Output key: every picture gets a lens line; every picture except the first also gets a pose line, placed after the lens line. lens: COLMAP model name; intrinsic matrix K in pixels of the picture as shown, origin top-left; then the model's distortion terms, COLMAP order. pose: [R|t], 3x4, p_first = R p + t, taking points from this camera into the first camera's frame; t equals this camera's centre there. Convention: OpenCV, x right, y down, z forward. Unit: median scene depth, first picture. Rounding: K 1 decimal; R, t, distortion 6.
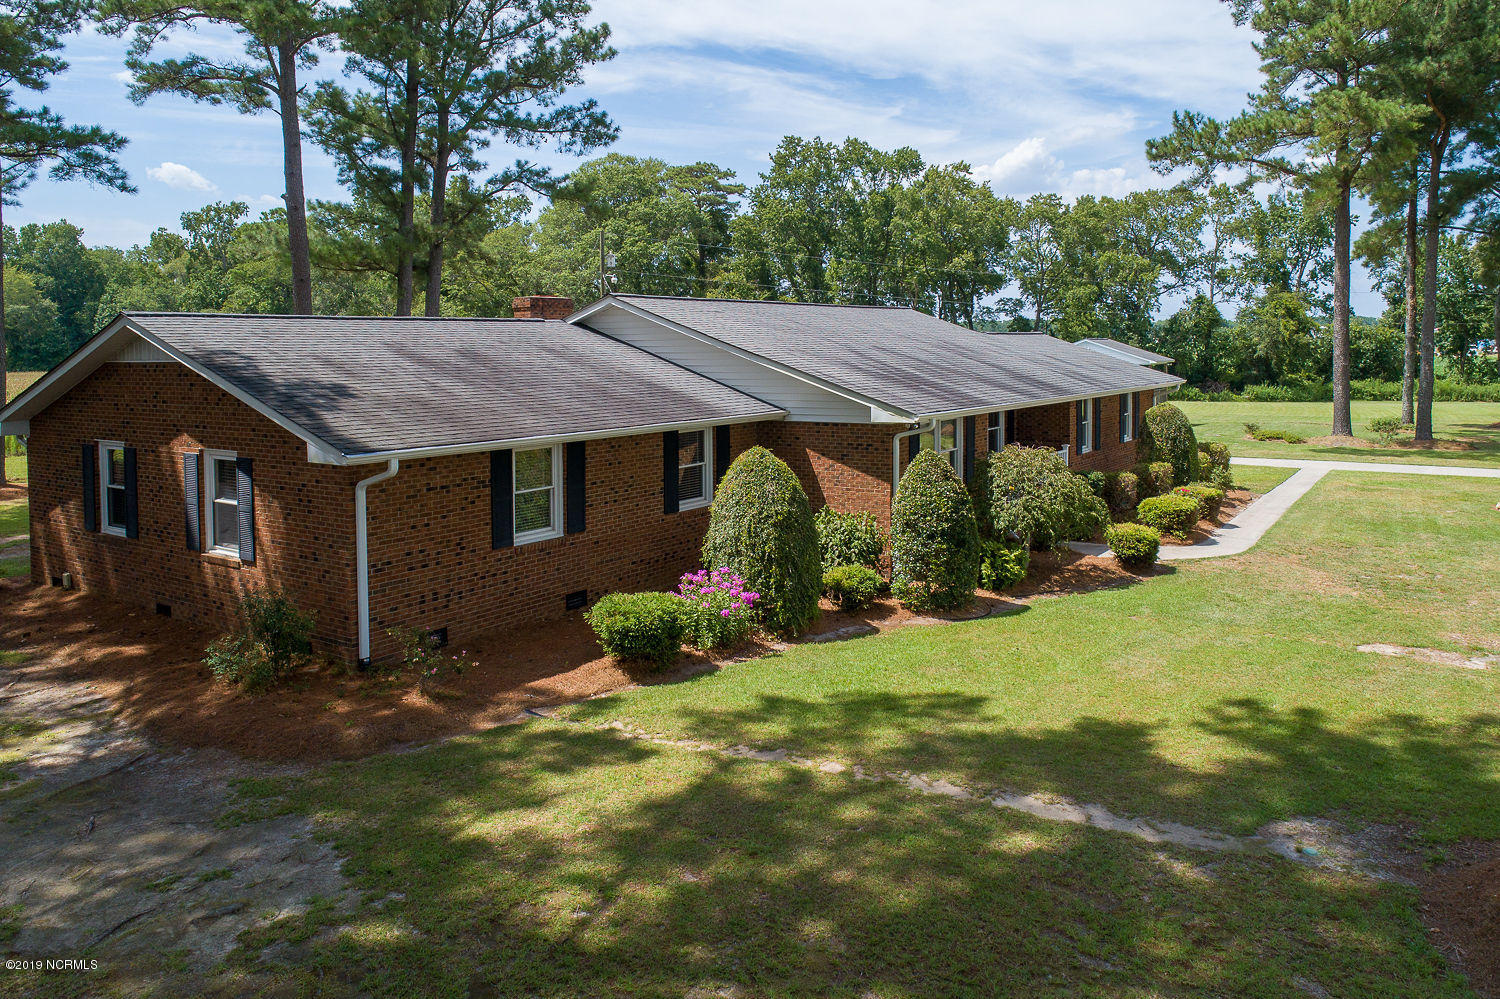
lens RADIAL K [[1050.1, 0, 749.0], [0, 1050.1, 384.6], [0, 0, 1]] dist [0.000724, 0.000018]
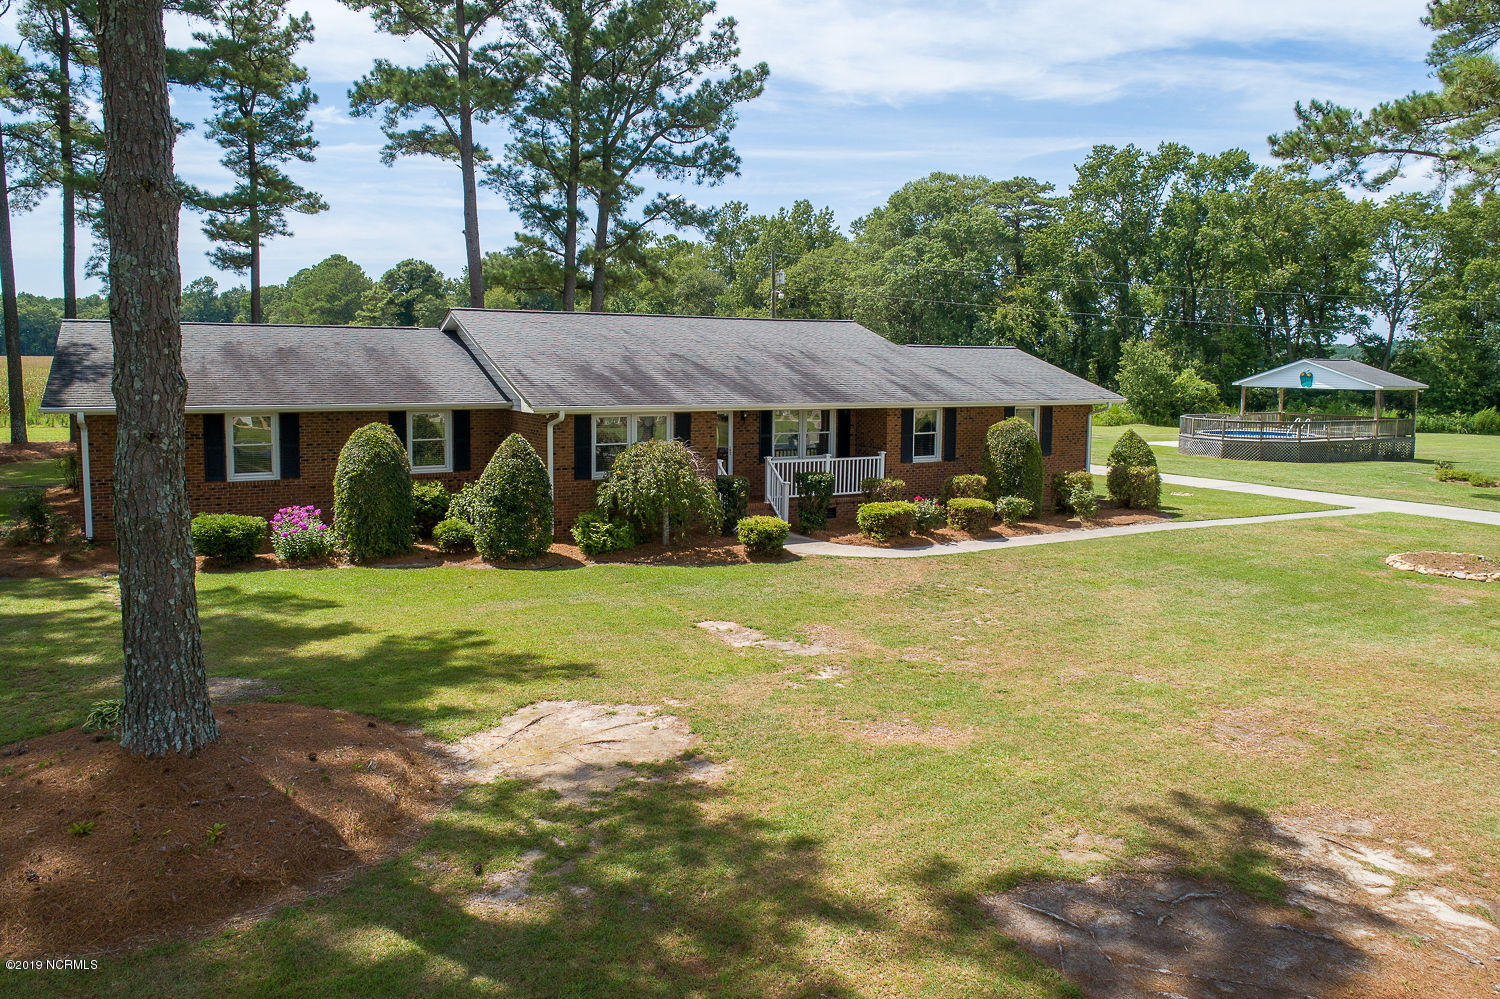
lens RADIAL K [[1023.5, 0, 733.9], [0, 1023.5, 416.5], [0, 0, 1]] dist [-0.004764, 0.003898]
pose [[0.904227, 0.044026, -0.424777, 0.338504], [-0.036508, 0.999000, 0.025826, 0.000970], [0.425489, -0.007845, 0.904930, 0.010169]]
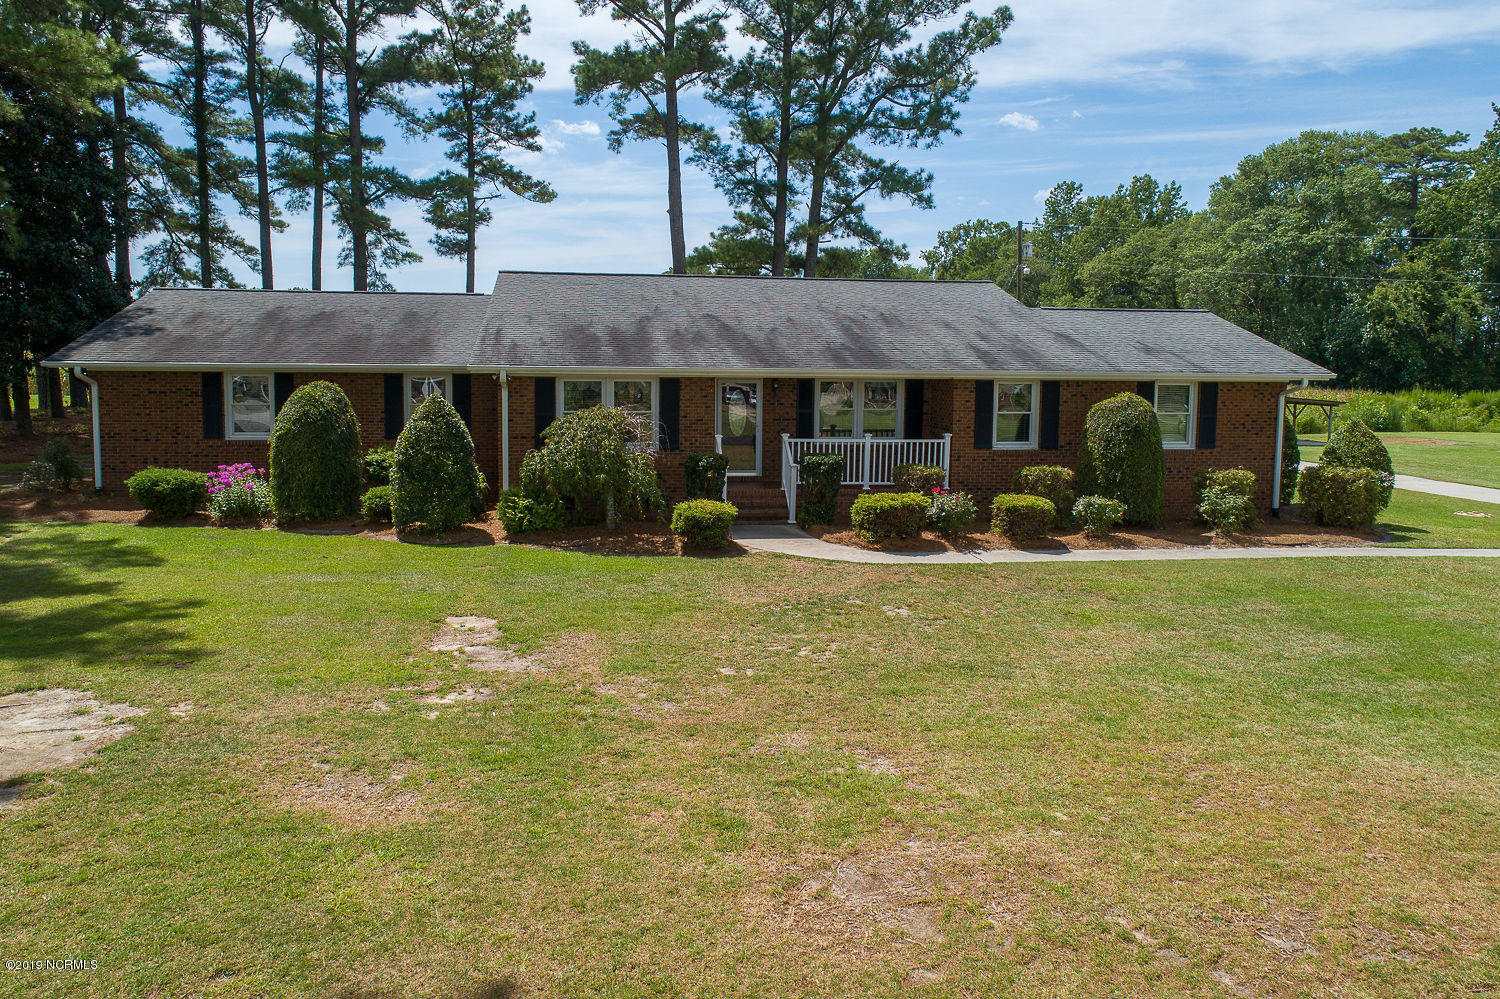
lens RADIAL K [[1023.5, 0, 733.9], [0, 1023.5, 416.5], [0, 0, 1]] dist [-0.004764, 0.003898]
pose [[0.693443, 0.061102, -0.717916, 0.433101], [-0.046686, 0.998114, 0.039856, 0.010997], [0.718997, 0.005879, 0.694988, 0.179047]]
